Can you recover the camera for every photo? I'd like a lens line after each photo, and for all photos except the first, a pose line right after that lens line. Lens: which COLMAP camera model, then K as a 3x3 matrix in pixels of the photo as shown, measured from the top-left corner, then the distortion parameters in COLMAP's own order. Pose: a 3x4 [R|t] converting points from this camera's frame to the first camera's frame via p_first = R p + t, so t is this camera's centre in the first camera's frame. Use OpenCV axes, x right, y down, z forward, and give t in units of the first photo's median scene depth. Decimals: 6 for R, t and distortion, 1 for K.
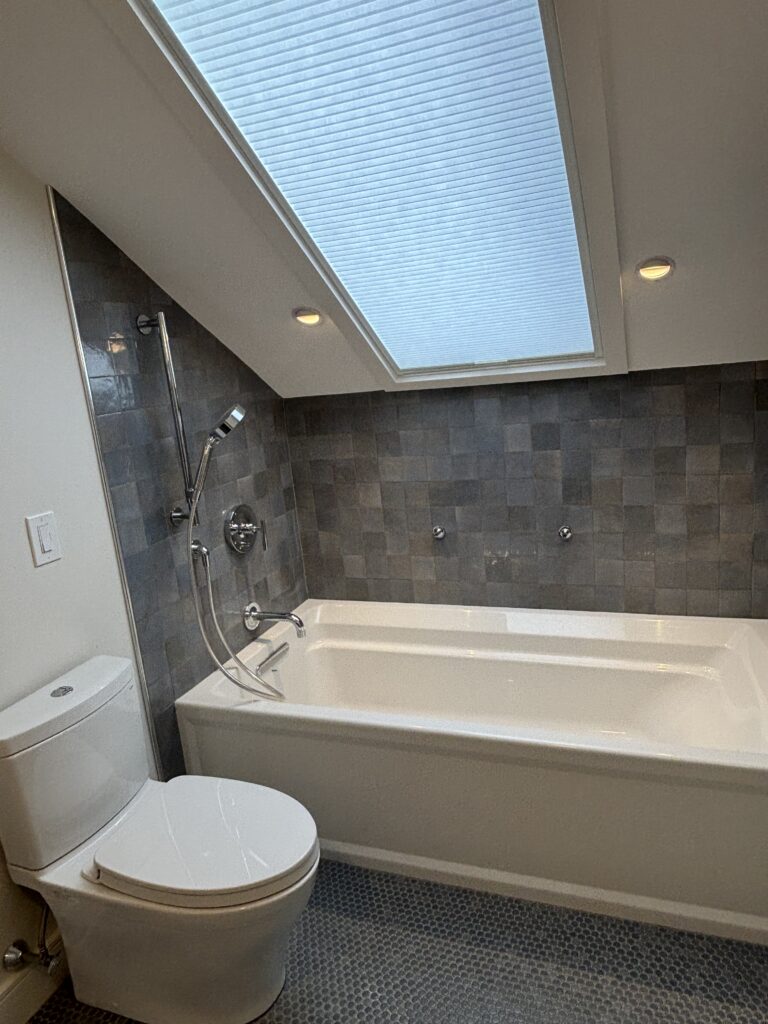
lens RADIAL K [[694.8, 0, 384.0], [0, 694.8, 512.0], [0, 0, 1]] dist [0.077488, -0.074536]
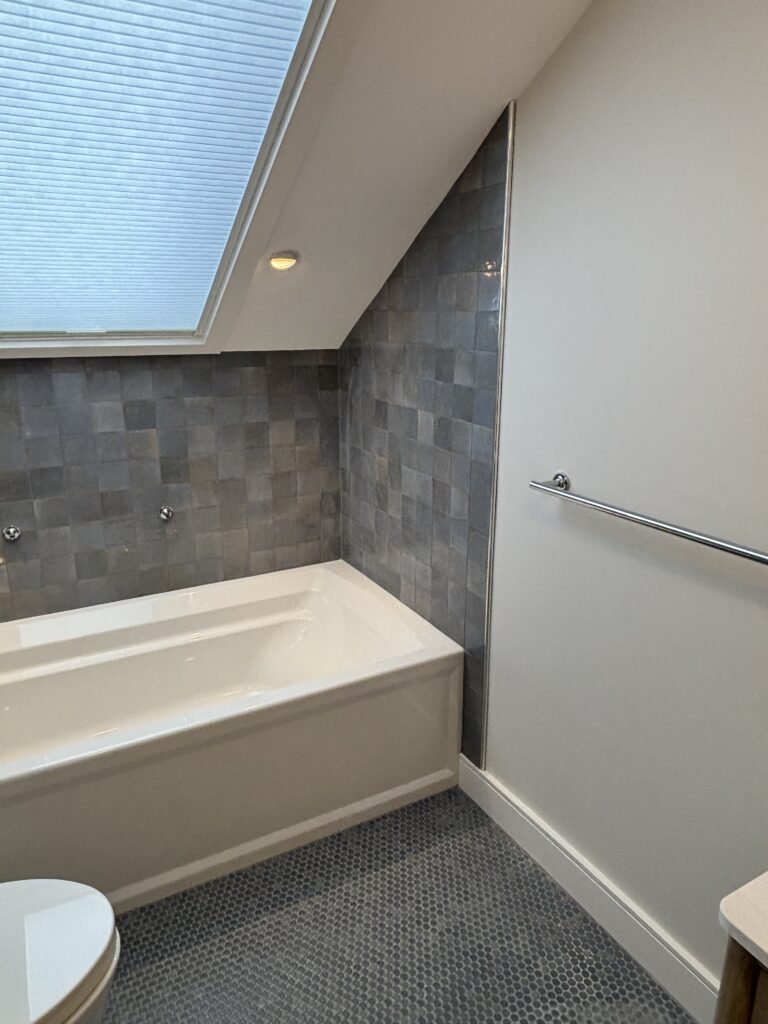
lens RADIAL K [[701.6, 0, 385.1], [0, 701.6, 500.6], [0, 0, 1]] dist [0.071692, -0.058603]
pose [[0.654199, -0.106639, 0.748767, -0.294151], [0.110468, 0.992866, 0.044887, 0.002109], [-0.748212, 0.053350, 0.661311, 0.114523]]
